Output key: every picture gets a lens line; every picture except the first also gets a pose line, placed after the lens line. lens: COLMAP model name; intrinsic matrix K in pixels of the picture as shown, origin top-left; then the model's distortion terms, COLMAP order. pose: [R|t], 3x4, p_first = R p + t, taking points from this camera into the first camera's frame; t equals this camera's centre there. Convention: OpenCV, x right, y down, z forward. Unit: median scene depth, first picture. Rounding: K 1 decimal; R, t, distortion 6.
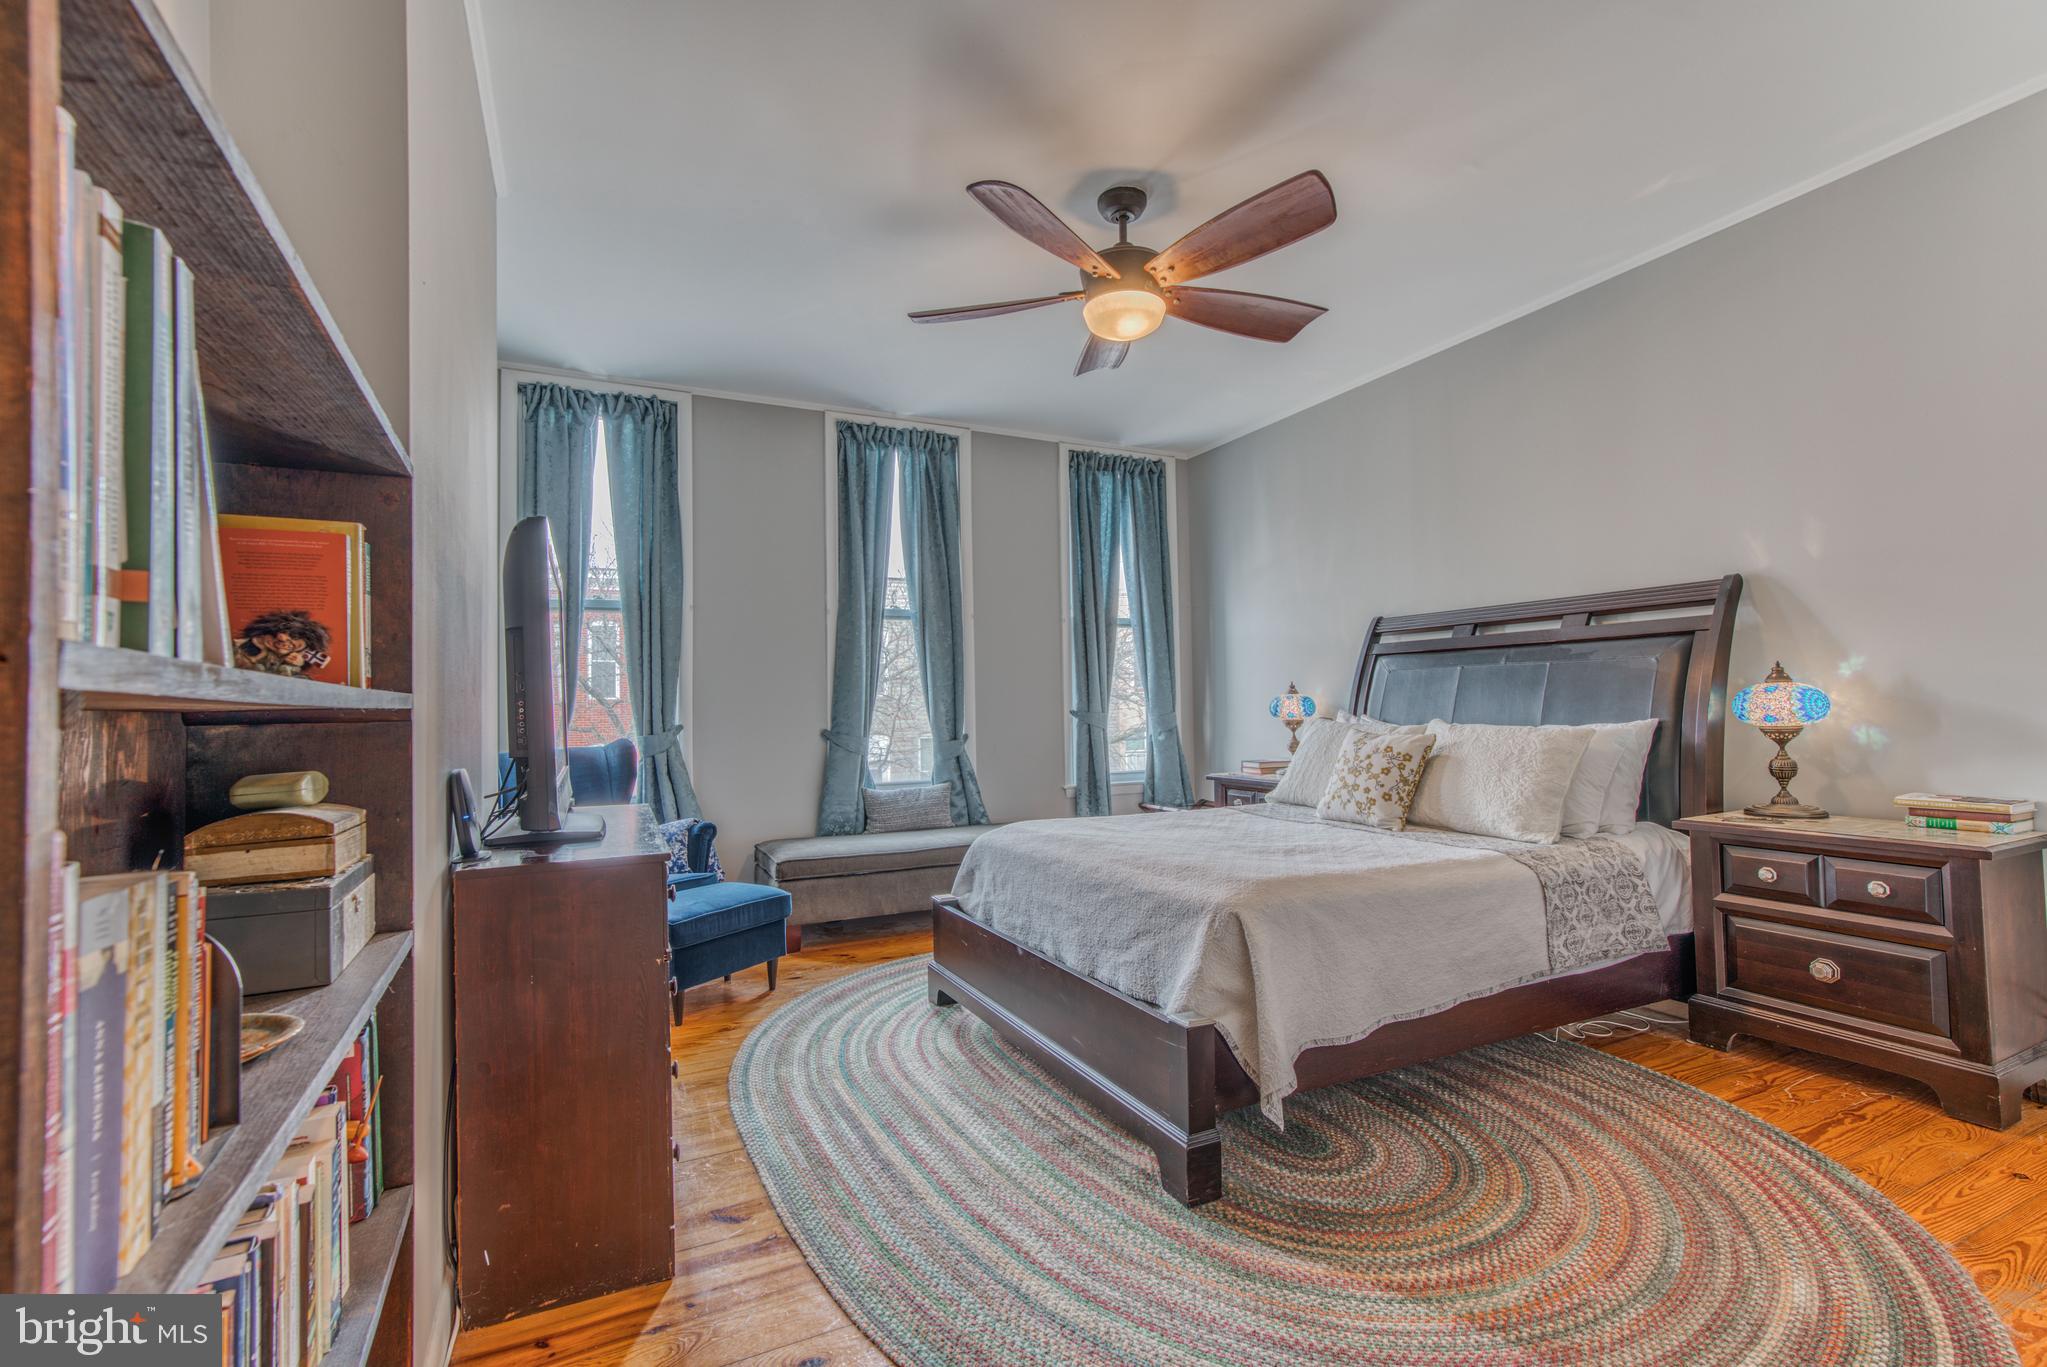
lens RADIAL K [[929.2, 0, 1011.7], [0, 929.2, 680.7], [0, 0, 1]] dist [-0.020676, 0.016629]
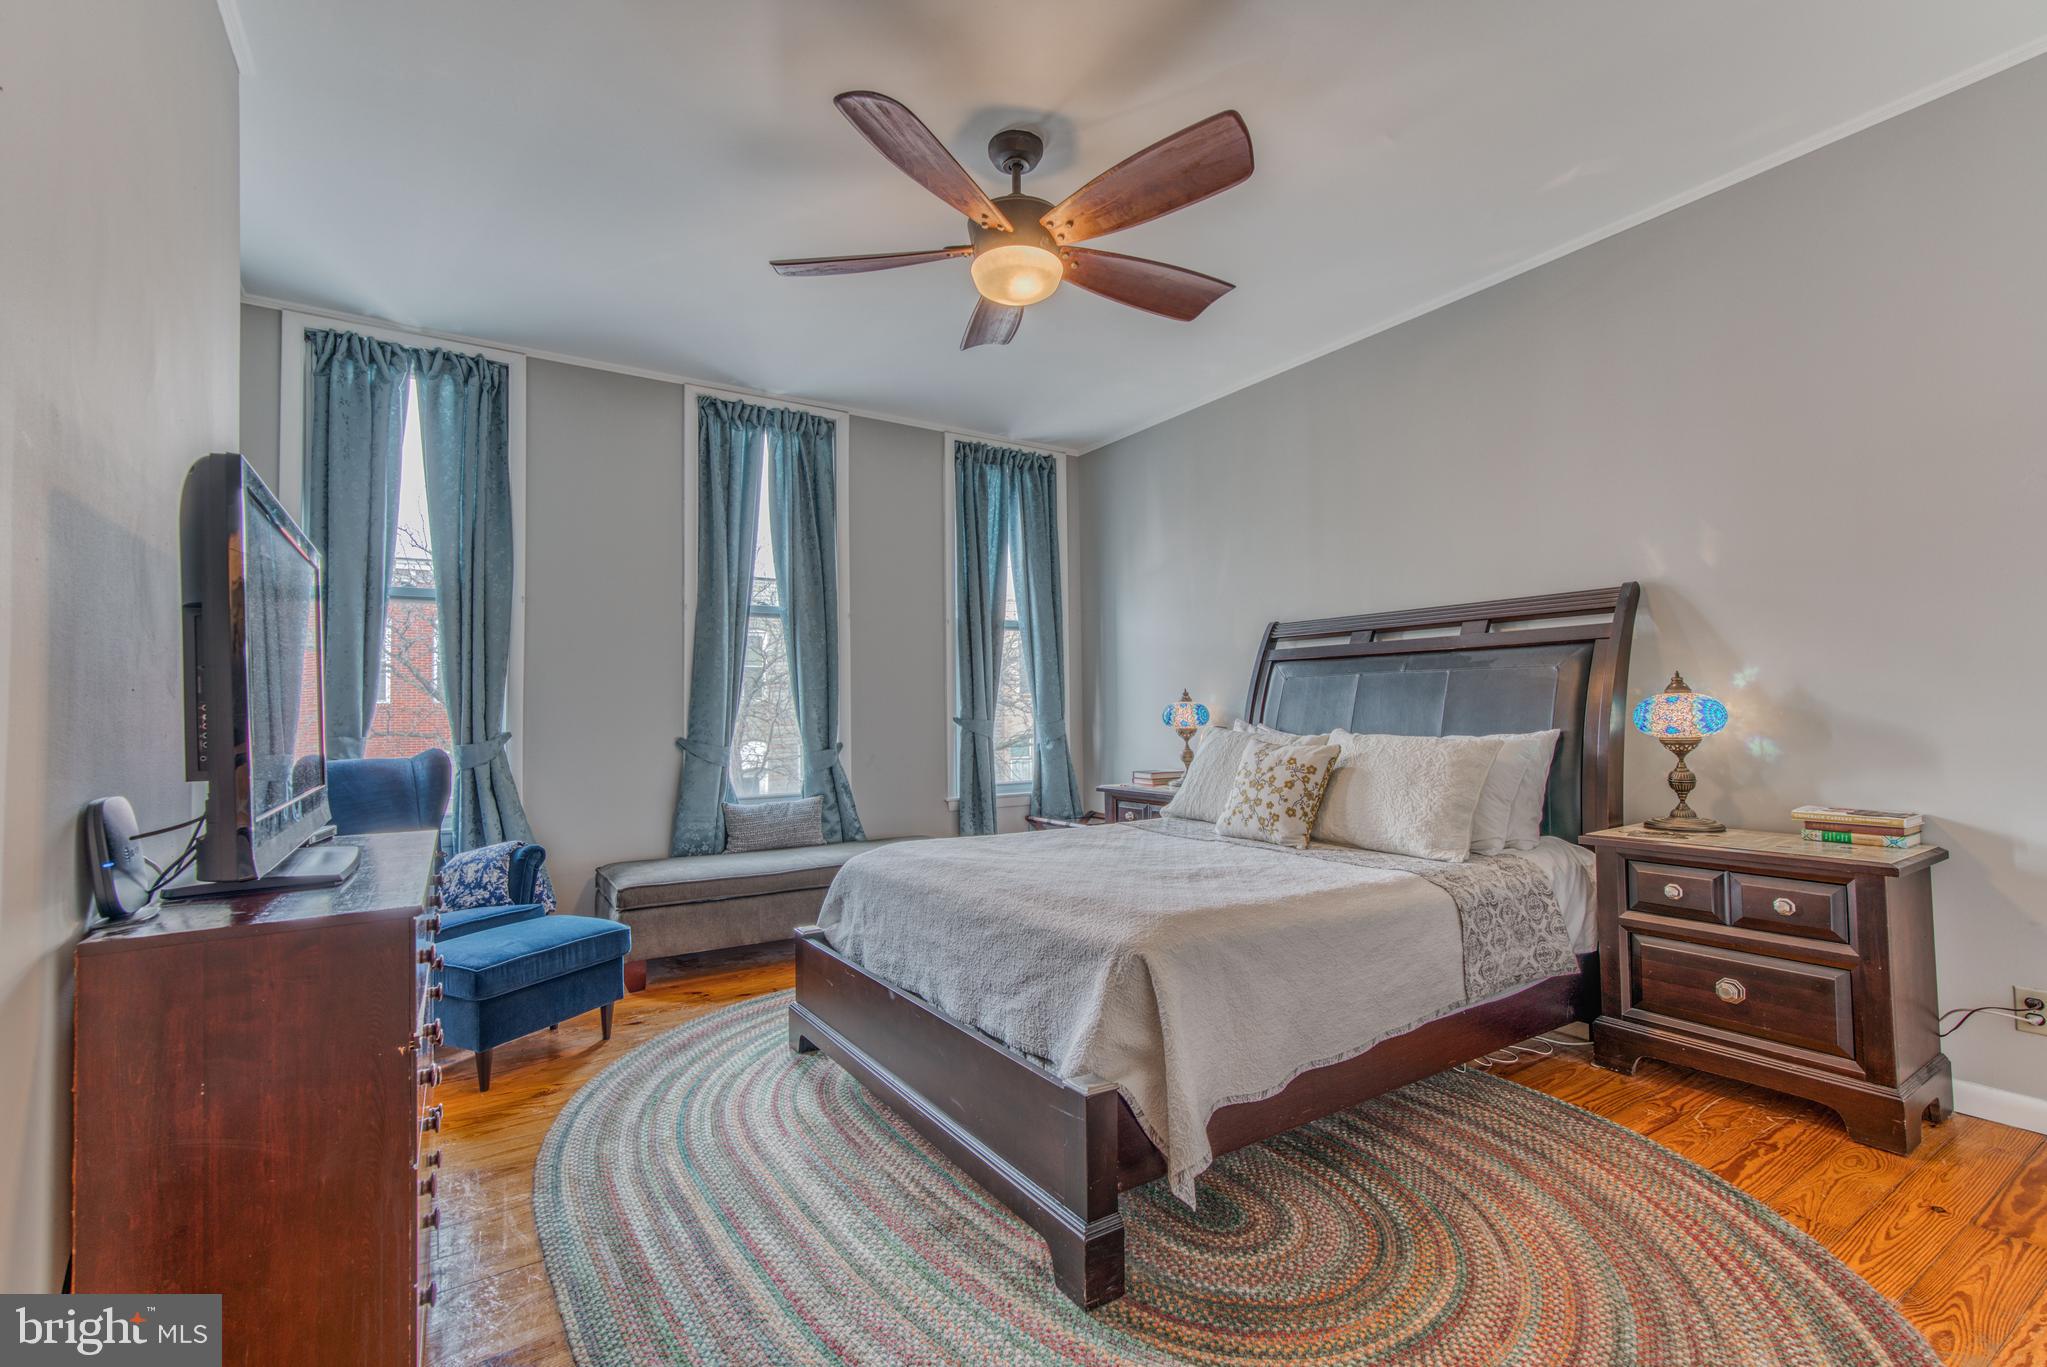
lens RADIAL K [[929.2, 0, 1011.7], [0, 929.2, 680.7], [0, 0, 1]] dist [-0.020676, 0.016629]
pose [[0.992400, 0.008942, 0.122731, 0.010998], [-0.008131, 0.999942, -0.007107, 0.001833], [-0.122788, 0.006055, 0.992414, 0.121933]]
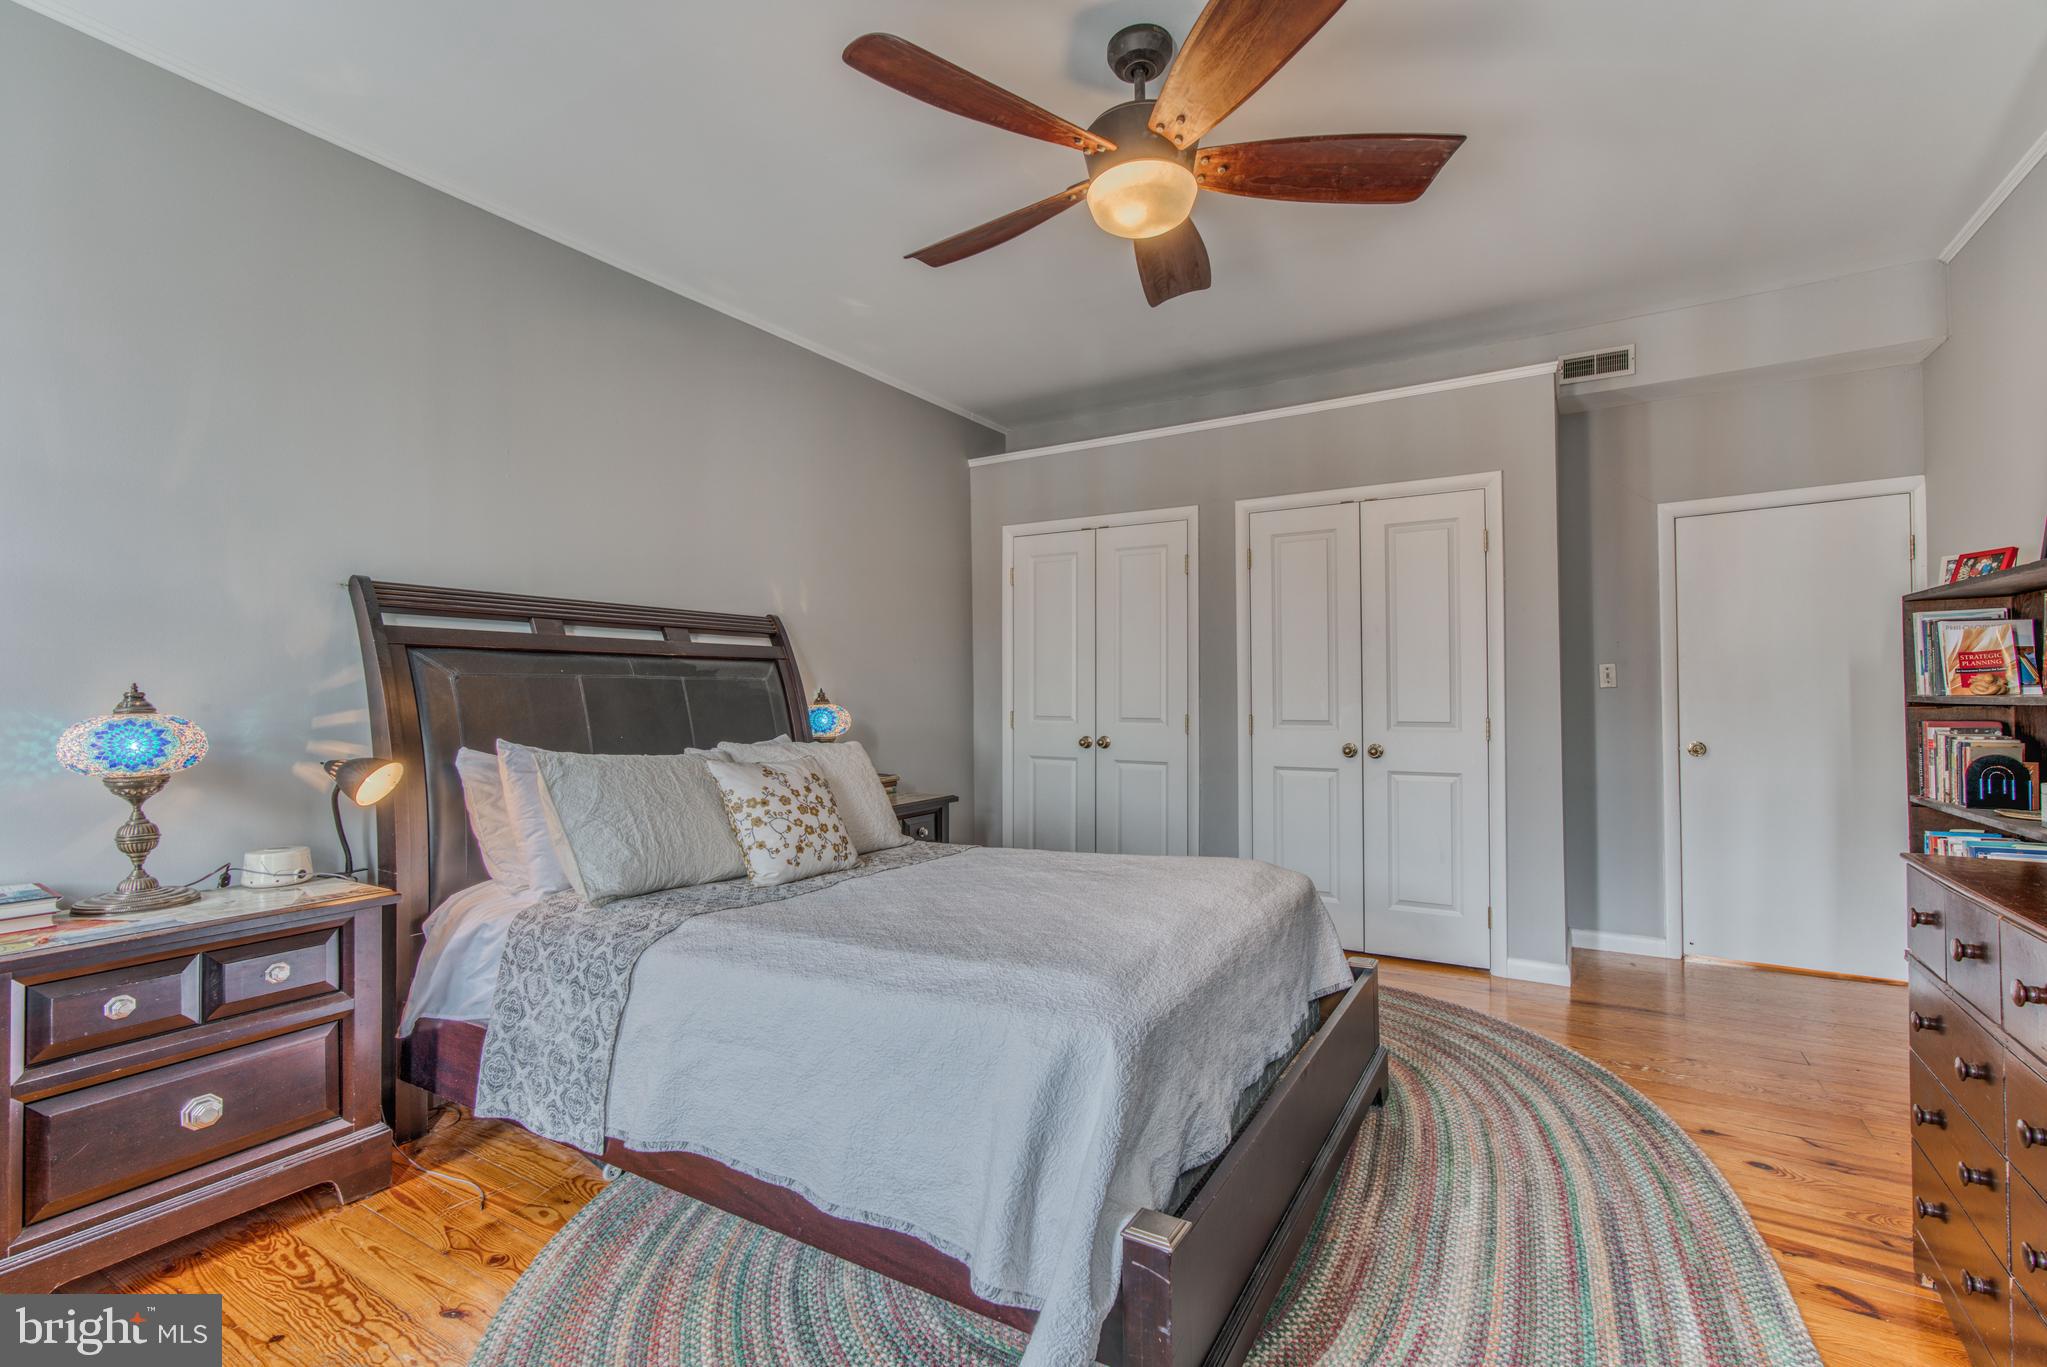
lens RADIAL K [[900.2, 0, 1023.5], [0, 900.2, 683.5], [0, 0, 1]] dist [0.019401, 0.000063]
pose [[-0.550546, 0.030301, 0.834255, -0.448531], [-0.006110, 0.999168, -0.040324, 0.025290], [-0.834783, -0.027298, -0.549902, 1.550079]]
